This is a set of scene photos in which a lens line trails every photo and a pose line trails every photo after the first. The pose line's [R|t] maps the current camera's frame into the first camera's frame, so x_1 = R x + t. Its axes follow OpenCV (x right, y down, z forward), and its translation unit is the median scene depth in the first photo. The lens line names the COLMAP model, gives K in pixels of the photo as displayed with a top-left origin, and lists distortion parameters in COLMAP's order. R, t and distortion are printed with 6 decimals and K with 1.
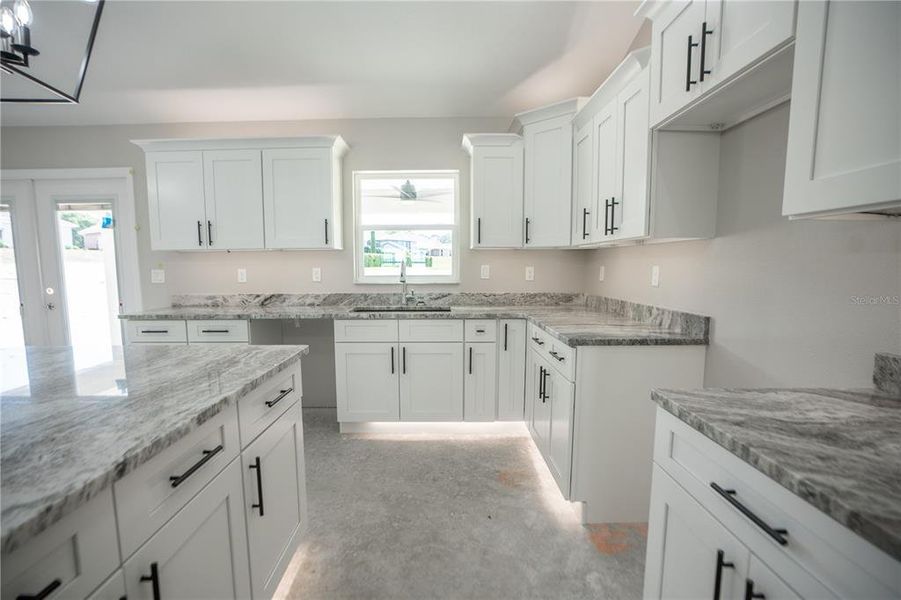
lens RADIAL K [[428.2, 0, 449.6], [0, 428.2, 304.8], [0, 0, 1]] dist [-0.028757, 0.000456]
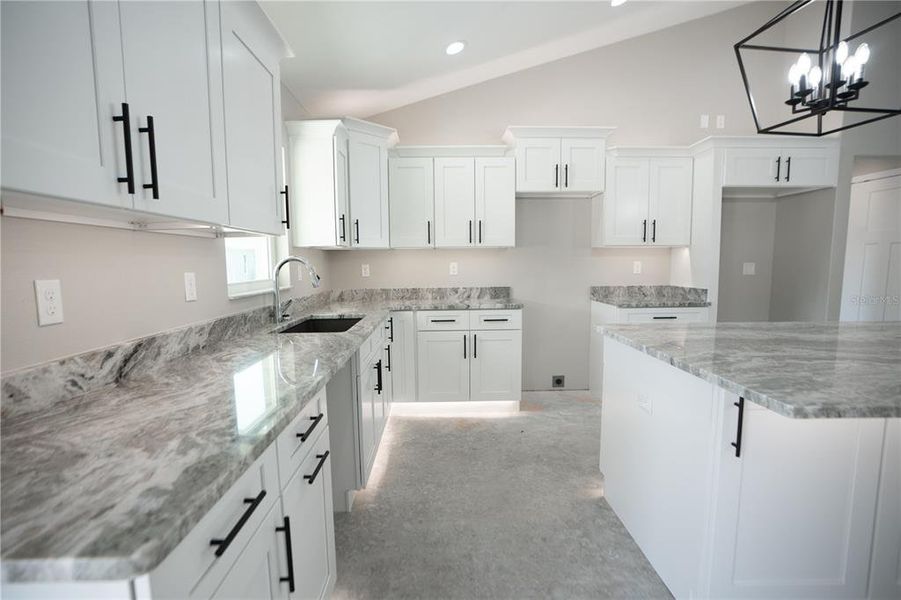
lens RADIAL K [[428.2, 0, 450.7], [0, 428.2, 303.1], [0, 0, 1]] dist [-0.028757, 0.000456]
pose [[-0.015513, -0.092954, 0.995550, -0.795808], [0.107930, 0.989696, 0.094090, -0.064798], [-0.994037, 0.108909, -0.005321, 0.717159]]
